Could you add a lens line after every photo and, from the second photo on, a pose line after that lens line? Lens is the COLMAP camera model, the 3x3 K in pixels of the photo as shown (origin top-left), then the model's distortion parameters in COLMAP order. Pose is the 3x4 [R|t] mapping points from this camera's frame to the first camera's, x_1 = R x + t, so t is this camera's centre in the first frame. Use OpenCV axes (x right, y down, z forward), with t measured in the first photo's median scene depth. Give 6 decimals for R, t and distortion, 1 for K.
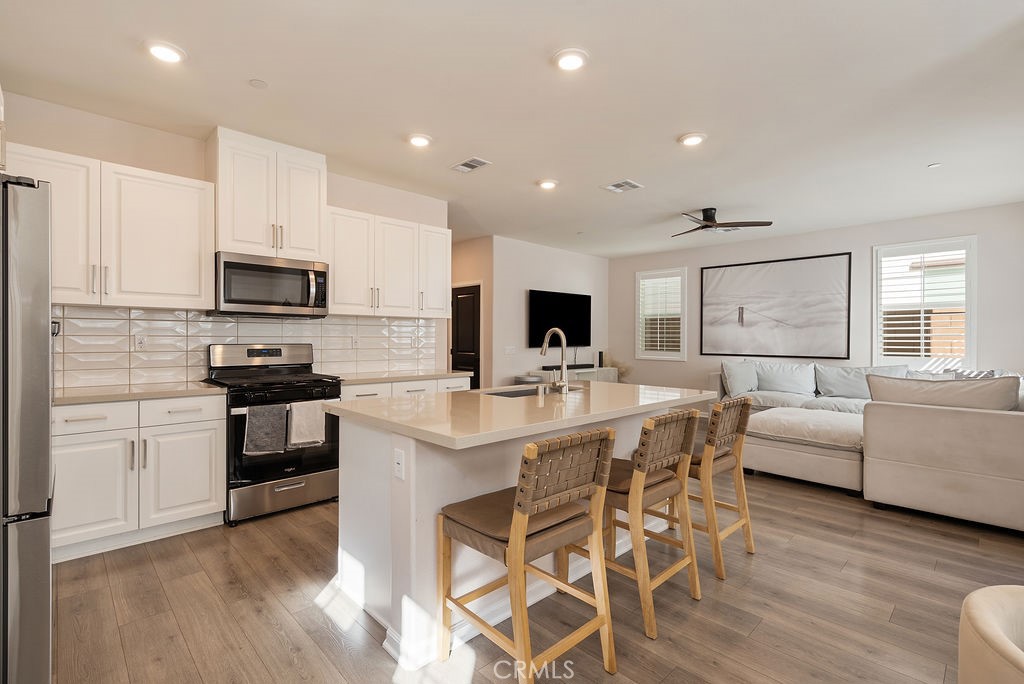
lens RADIAL K [[474.2, 0, 508.1], [0, 474.2, 342.2], [0, 0, 1]] dist [-0.004701, 0.001257]
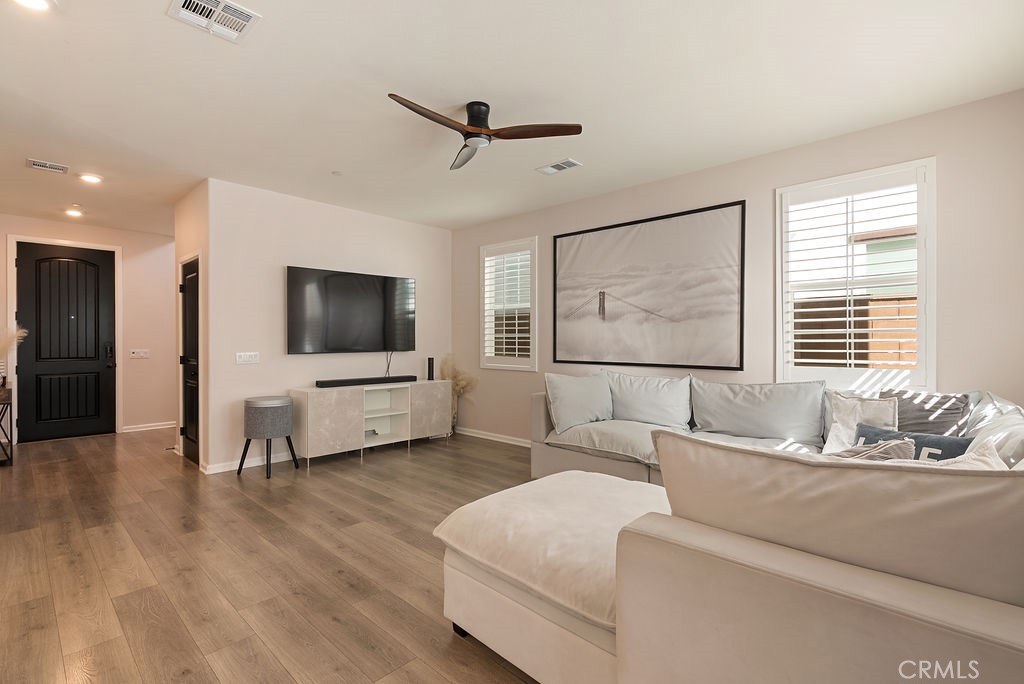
lens RADIAL K [[474.2, 0, 511.8], [0, 474.2, 343.6], [0, 0, 1]] dist [-0.004701, 0.001257]
pose [[0.998622, -0.004242, 0.052305, 0.394617], [0.004419, 0.999985, -0.003273, 0.001390], [-0.052290, 0.003499, 0.998626, 0.400984]]
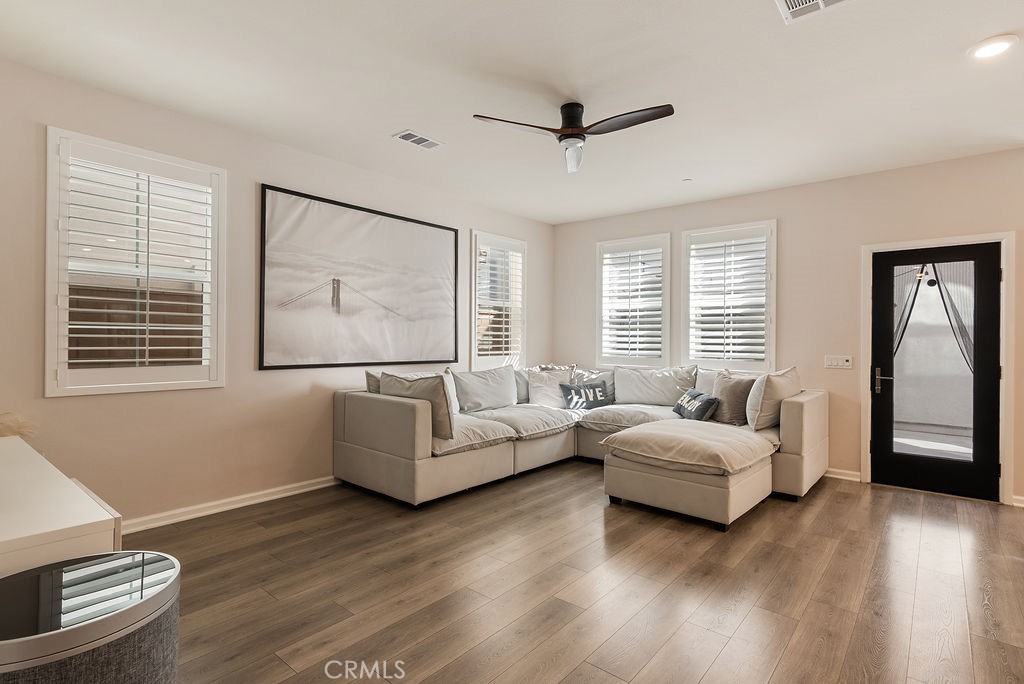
lens RADIAL K [[509.3, 0, 514.1], [0, 509.3, 339.4], [0, 0, 1]] dist [0.017068, -0.001010]
pose [[-0.110932, -0.005663, 0.993812, -0.157579], [0.000634, 0.999983, 0.005769, -0.007654], [-0.993828, 0.001270, -0.110927, 1.032318]]
